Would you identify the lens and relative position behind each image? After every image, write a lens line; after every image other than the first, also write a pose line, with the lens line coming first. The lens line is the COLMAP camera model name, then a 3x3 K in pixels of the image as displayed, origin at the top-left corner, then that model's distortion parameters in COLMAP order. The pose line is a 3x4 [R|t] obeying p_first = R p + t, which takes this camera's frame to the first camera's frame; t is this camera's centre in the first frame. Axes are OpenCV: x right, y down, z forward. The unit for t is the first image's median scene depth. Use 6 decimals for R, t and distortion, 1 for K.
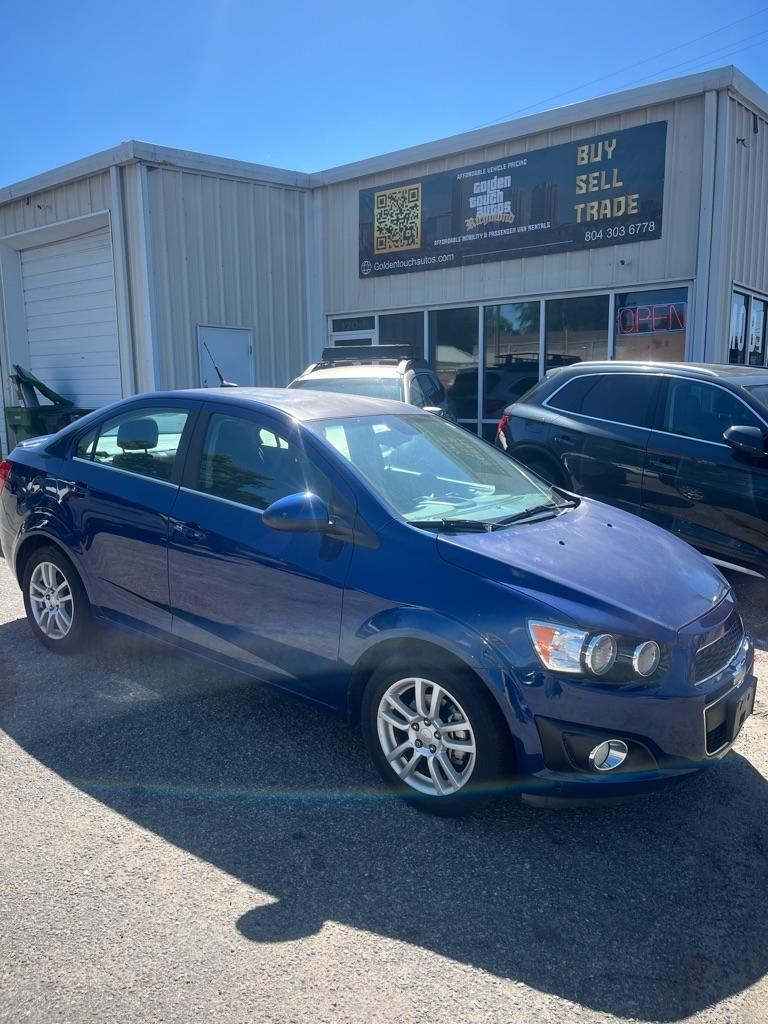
lens RADIAL K [[782.9, 0, 390.4], [0, 782.9, 508.7], [0, 0, 1]] dist [0.062520, -0.061502]
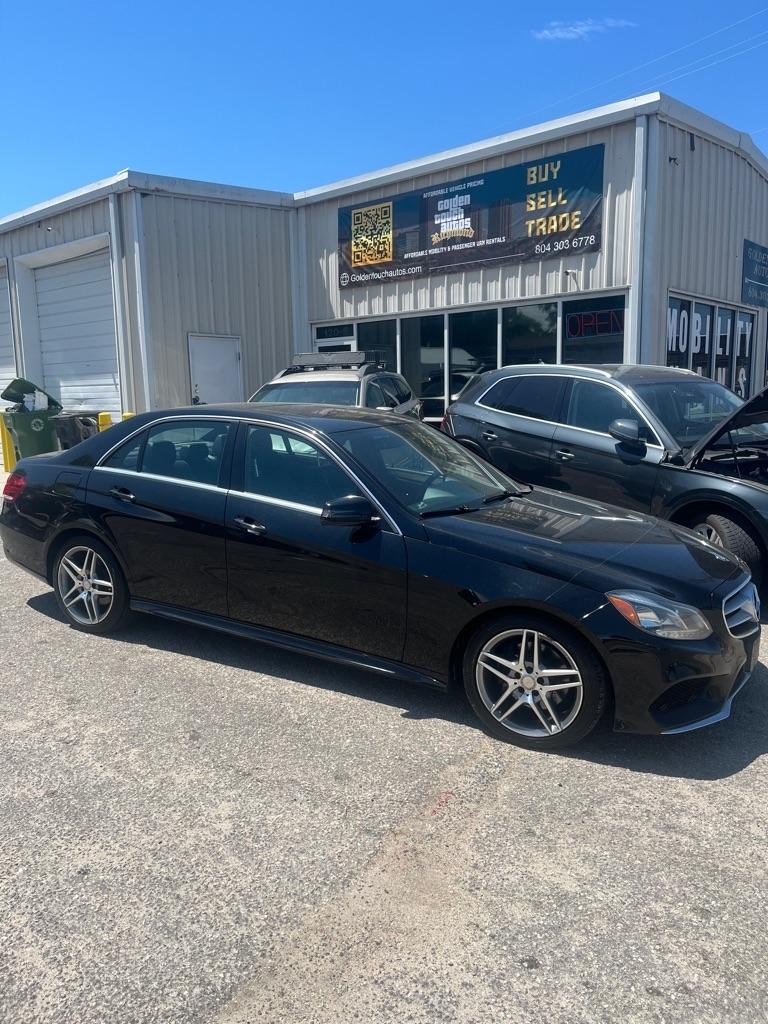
lens RADIAL K [[782.8, 0, 381.1], [0, 782.8, 508.6], [0, 0, 1]] dist [0.062005, -0.077429]
pose [[0.998967, -0.003815, -0.045274, 0.076715], [0.003661, 0.999987, -0.003495, 0.015394], [0.045286, 0.003326, 0.998969, -0.091036]]
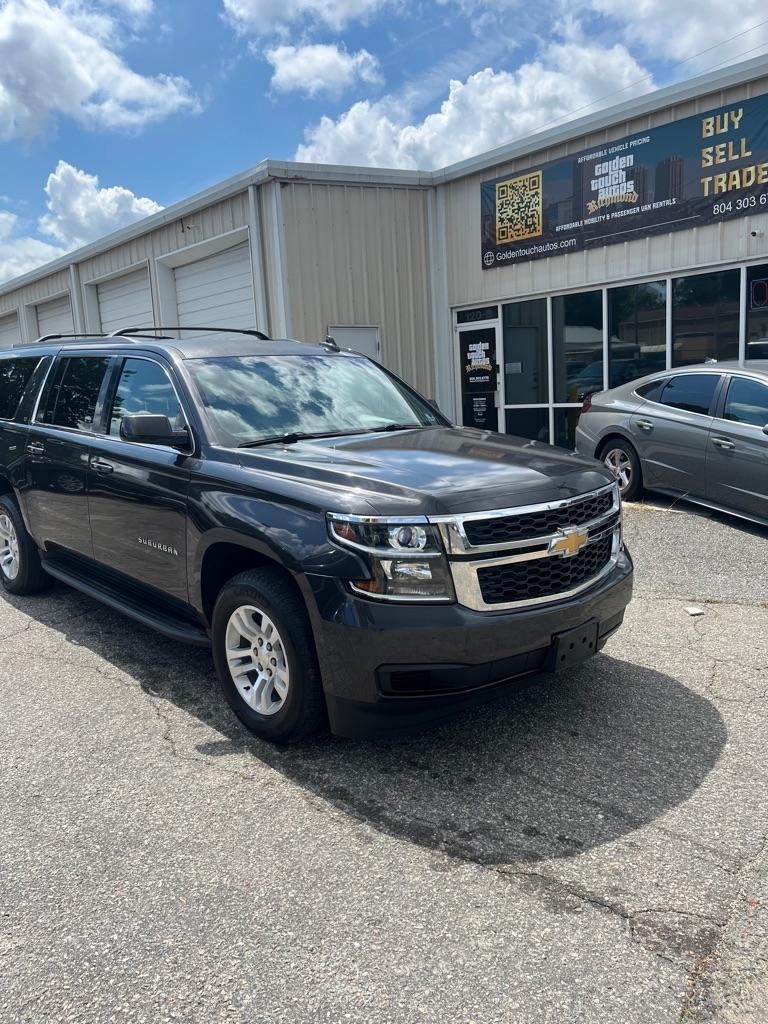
lens RADIAL K [[782.8, 0, 379.4], [0, 782.8, 506.4], [0, 0, 1]] dist [0.062005, -0.077429]
pose [[0.981116, -0.018010, -0.192578, 0.024014], [0.020478, 0.999732, 0.010836, 0.000072], [0.192331, -0.014575, 0.981222, -0.035448]]
